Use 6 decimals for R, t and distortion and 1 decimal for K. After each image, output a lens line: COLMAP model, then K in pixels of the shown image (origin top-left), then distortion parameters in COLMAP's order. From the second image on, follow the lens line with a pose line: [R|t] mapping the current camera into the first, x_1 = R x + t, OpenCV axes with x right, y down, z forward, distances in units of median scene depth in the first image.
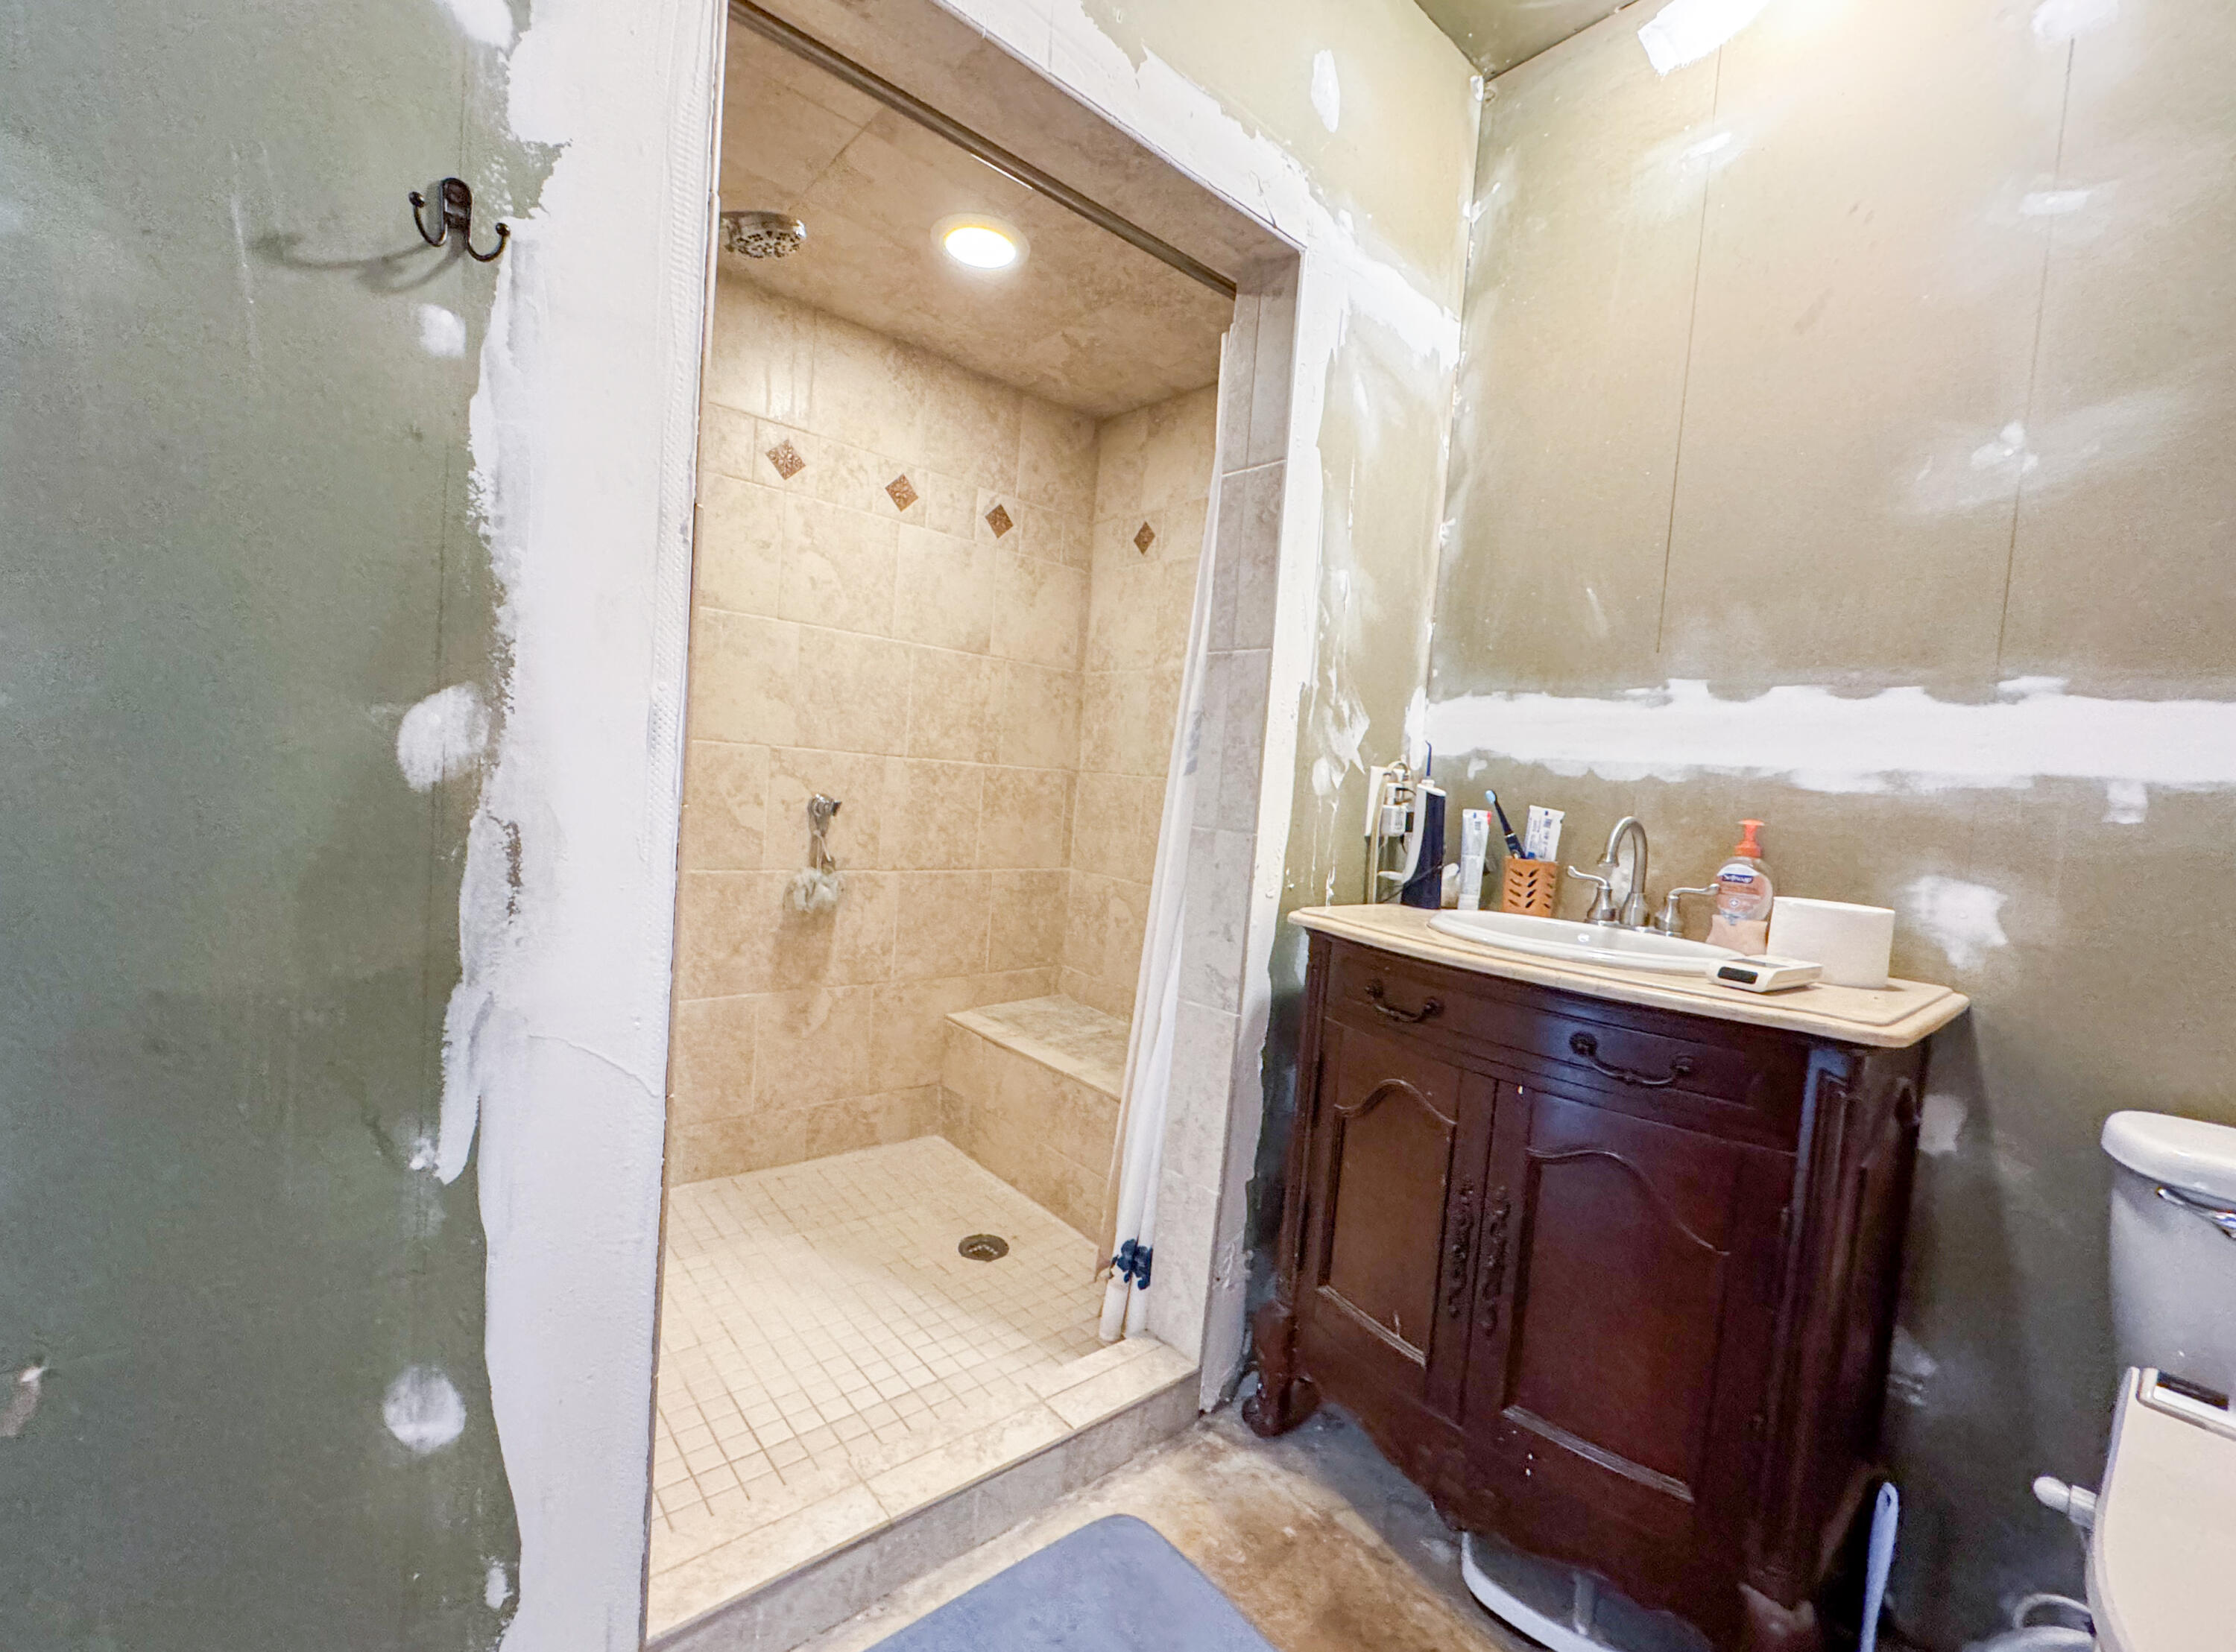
lens RADIAL K [[920.0, 0, 1119.2], [0, 920.0, 825.3], [0, 0, 1]] dist [-0.003124, -0.000137]
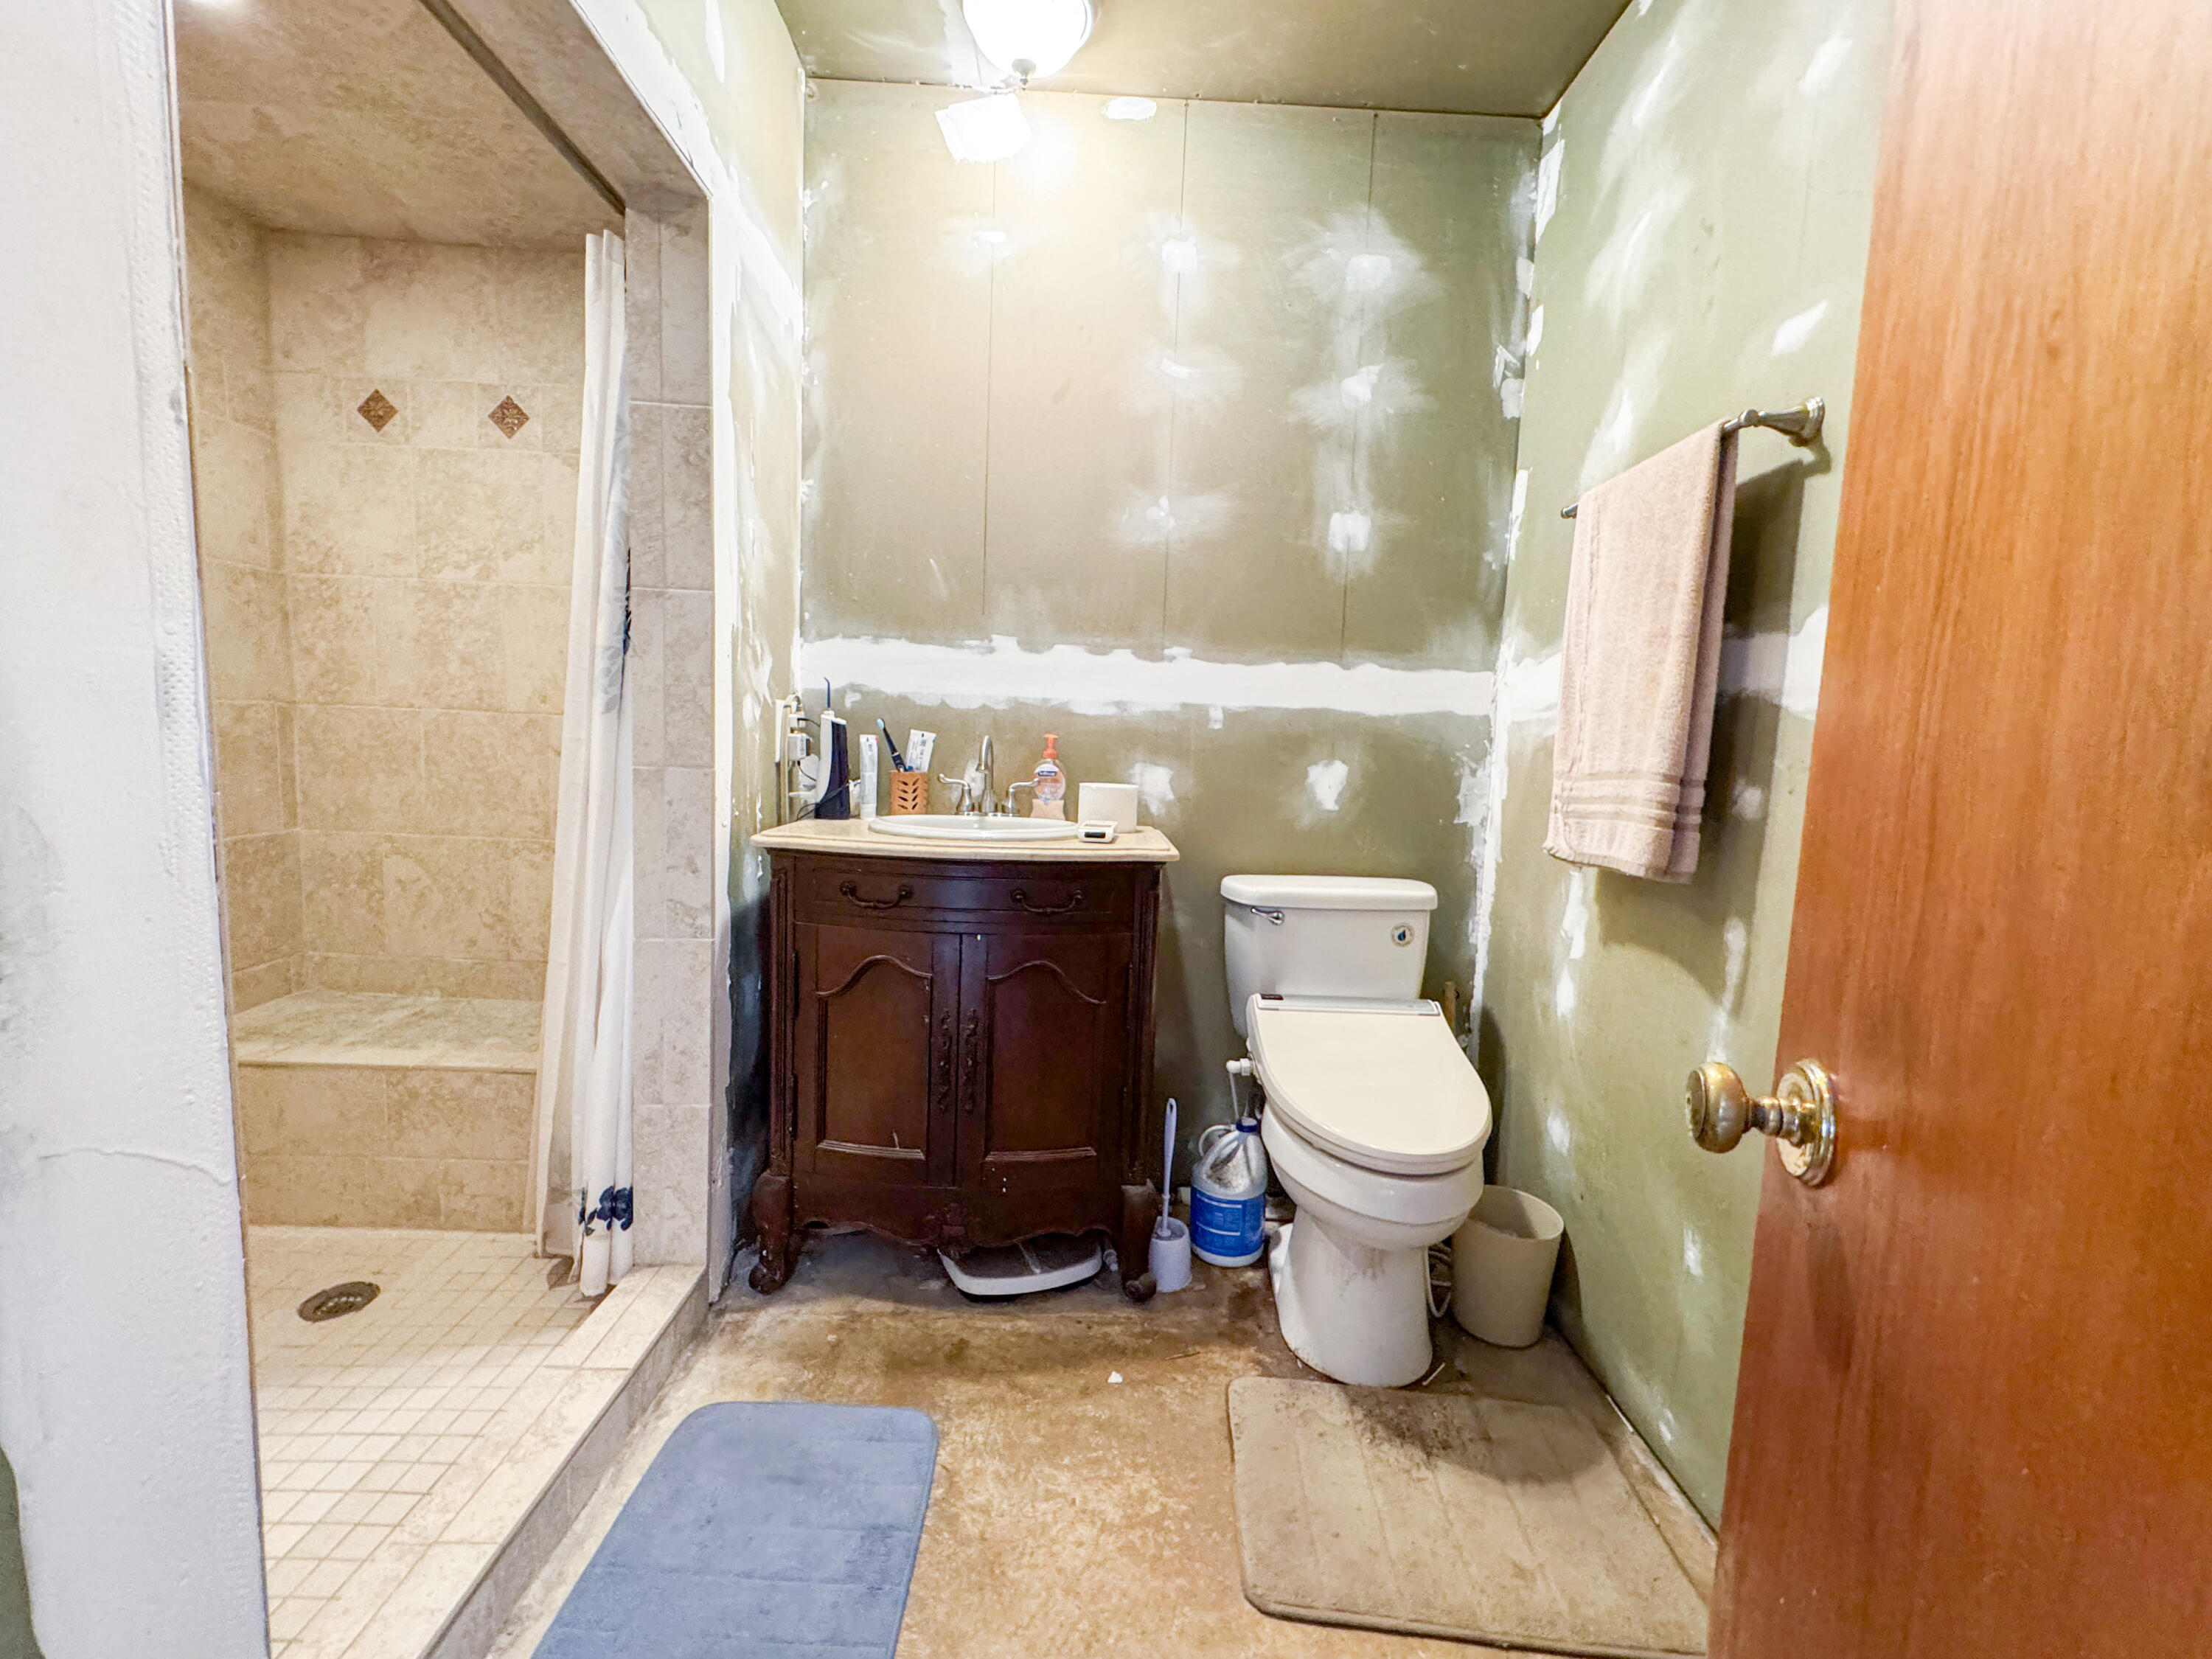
lens RADIAL K [[879.9, 0, 1101.9], [0, 879.9, 823.7], [0, 0, 1]] dist [-0.002162, -0.000326]
pose [[0.639497, -0.124333, 0.758673, -0.331500], [0.047106, 0.991319, 0.122753, -0.029690], [-0.767349, -0.042762, 0.639802, 0.005013]]
